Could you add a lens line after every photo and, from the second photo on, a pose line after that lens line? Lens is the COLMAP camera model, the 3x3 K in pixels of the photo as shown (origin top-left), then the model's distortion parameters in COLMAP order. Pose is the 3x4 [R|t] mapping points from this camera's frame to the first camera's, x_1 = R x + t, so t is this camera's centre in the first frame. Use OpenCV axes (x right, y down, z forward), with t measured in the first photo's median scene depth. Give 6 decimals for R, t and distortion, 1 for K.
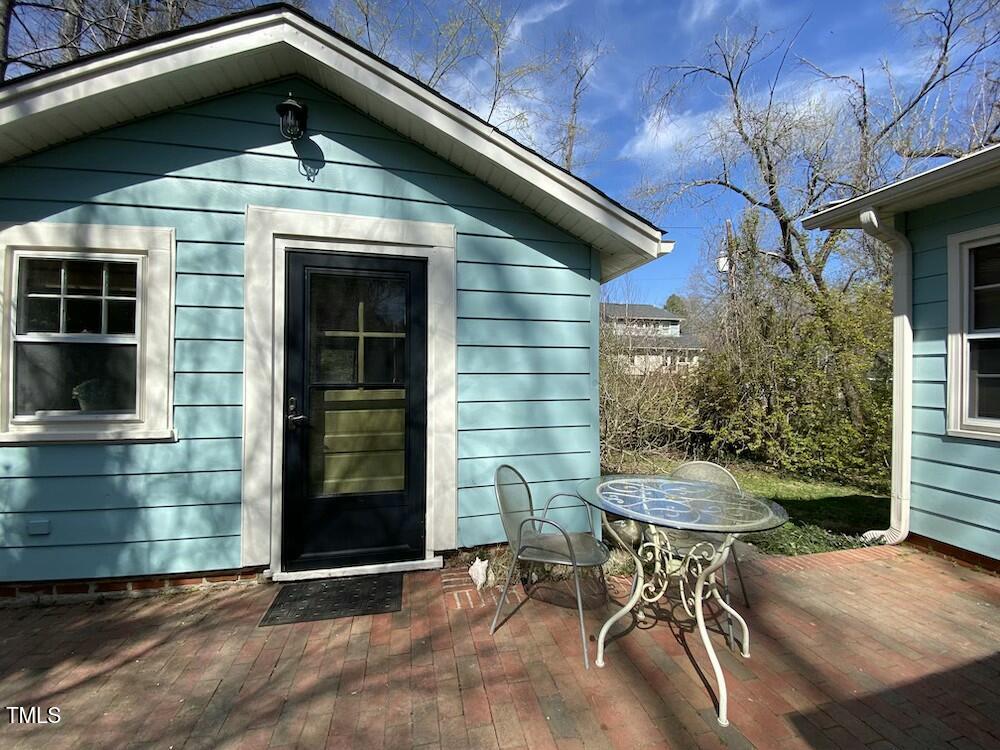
lens RADIAL K [[406.3, 0, 507.4], [0, 406.3, 372.3], [0, 0, 1]] dist [-0.006588, -0.006354]
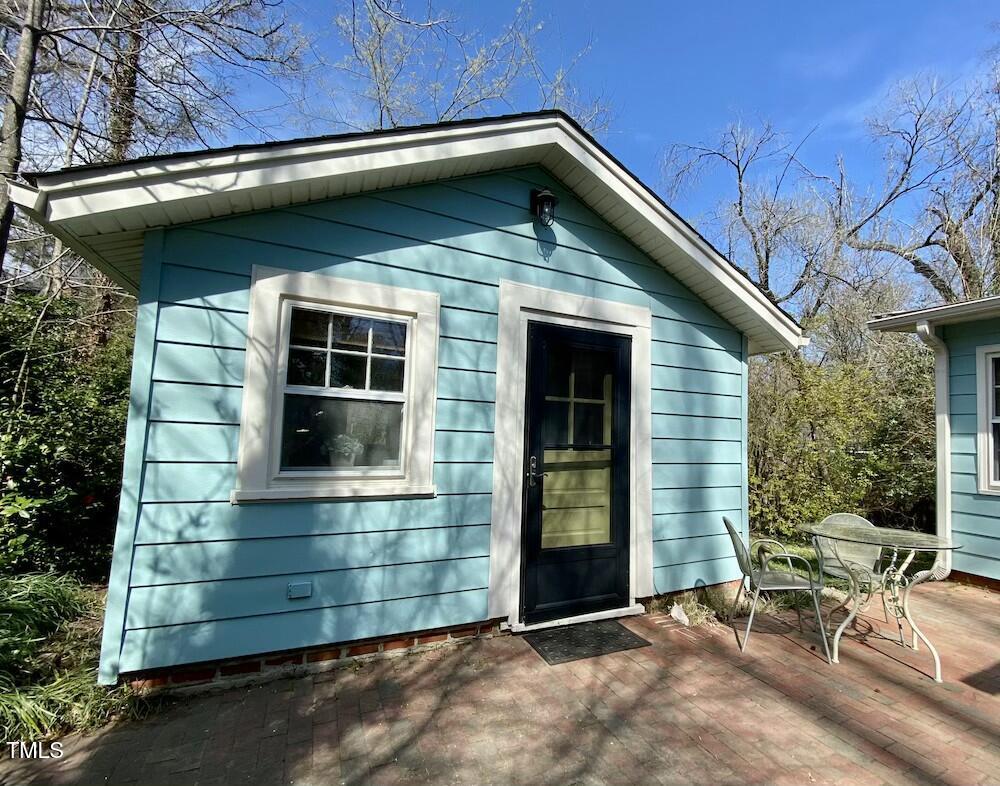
lens RADIAL K [[466.0, 0, 555.3], [0, 466.0, 409.9], [0, 0, 1]] dist [0.002375, -0.001066]
pose [[0.970294, 0.040705, 0.238480, -0.772177], [-0.027804, 0.997975, -0.057215, 0.005774], [-0.240326, 0.048885, 0.969461, -0.224910]]
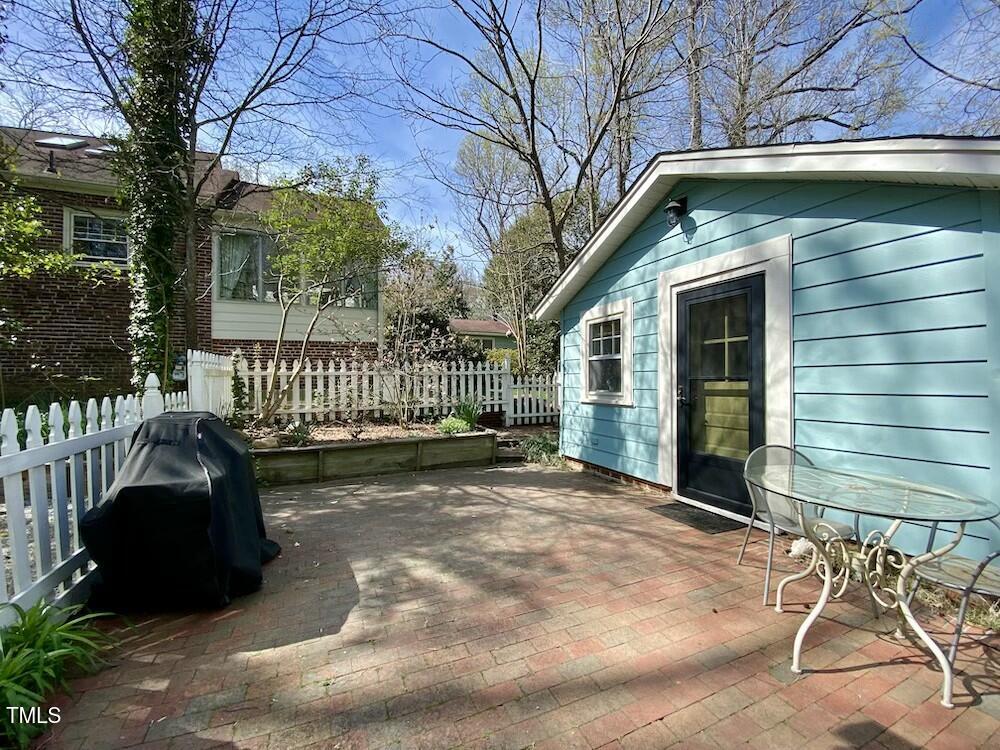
lens RADIAL K [[406.3, 0, 492.5], [0, 406.3, 377.3], [0, 0, 1]] dist [-0.006588, -0.006354]
pose [[0.181173, -0.014457, -0.983345, 0.899357], [0.008392, 0.999878, -0.013154, 0.045324], [0.983416, -0.005869, 0.181272, -0.011604]]
